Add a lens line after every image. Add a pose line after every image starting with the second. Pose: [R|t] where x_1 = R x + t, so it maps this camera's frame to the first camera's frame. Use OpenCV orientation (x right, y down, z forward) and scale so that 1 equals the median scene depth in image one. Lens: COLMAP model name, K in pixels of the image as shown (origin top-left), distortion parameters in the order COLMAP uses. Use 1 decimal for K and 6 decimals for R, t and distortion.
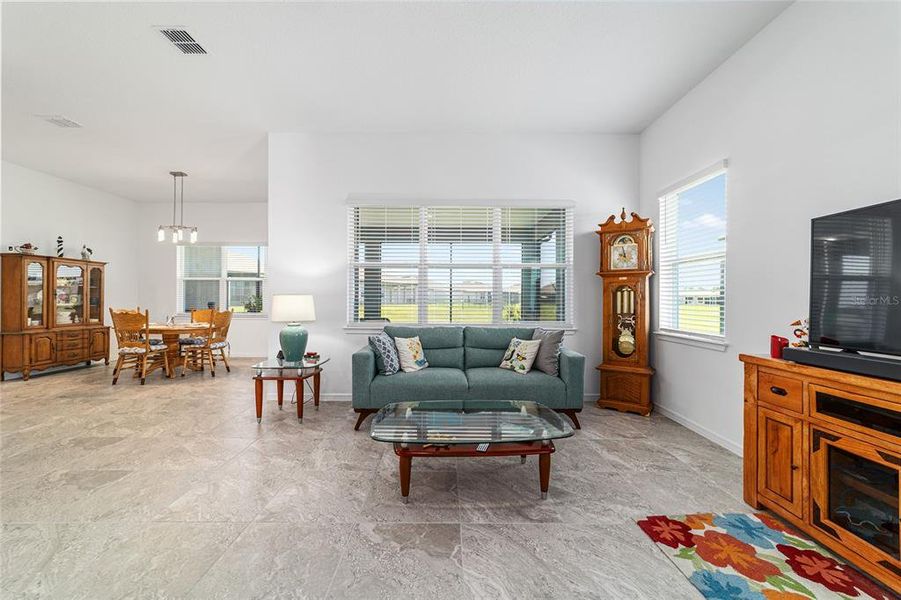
lens RADIAL K [[344.7, 0, 448.2], [0, 344.7, 300.2], [0, 0, 1]] dist [-0.004674, 0.001986]
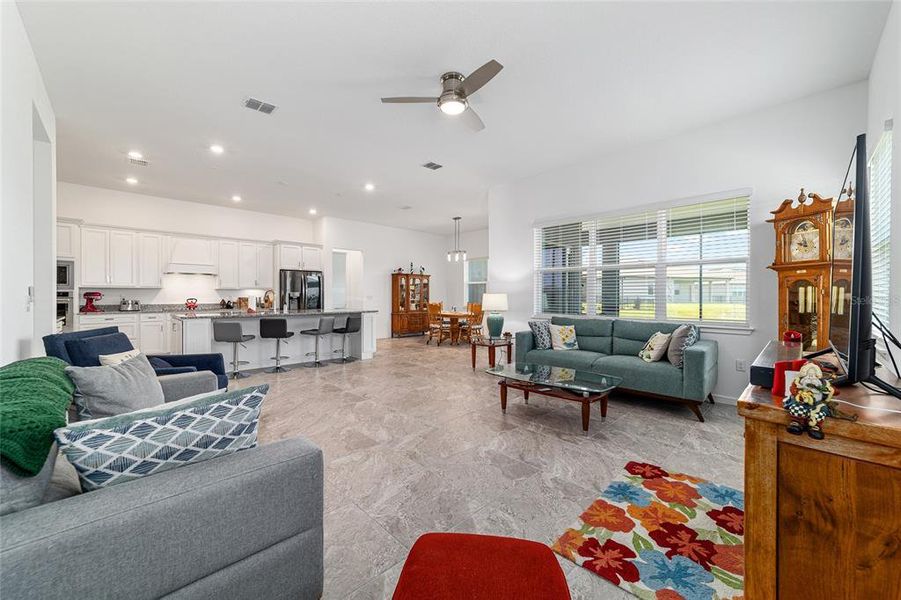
lens RADIAL K [[344.7, 0, 450.4], [0, 344.7, 299.1], [0, 0, 1]] dist [-0.004674, 0.001986]
pose [[0.700214, 0.004075, -0.713922, 0.505498], [-0.001363, 0.999990, 0.004370, 0.002749], [0.713932, -0.002087, 0.700212, -0.221980]]
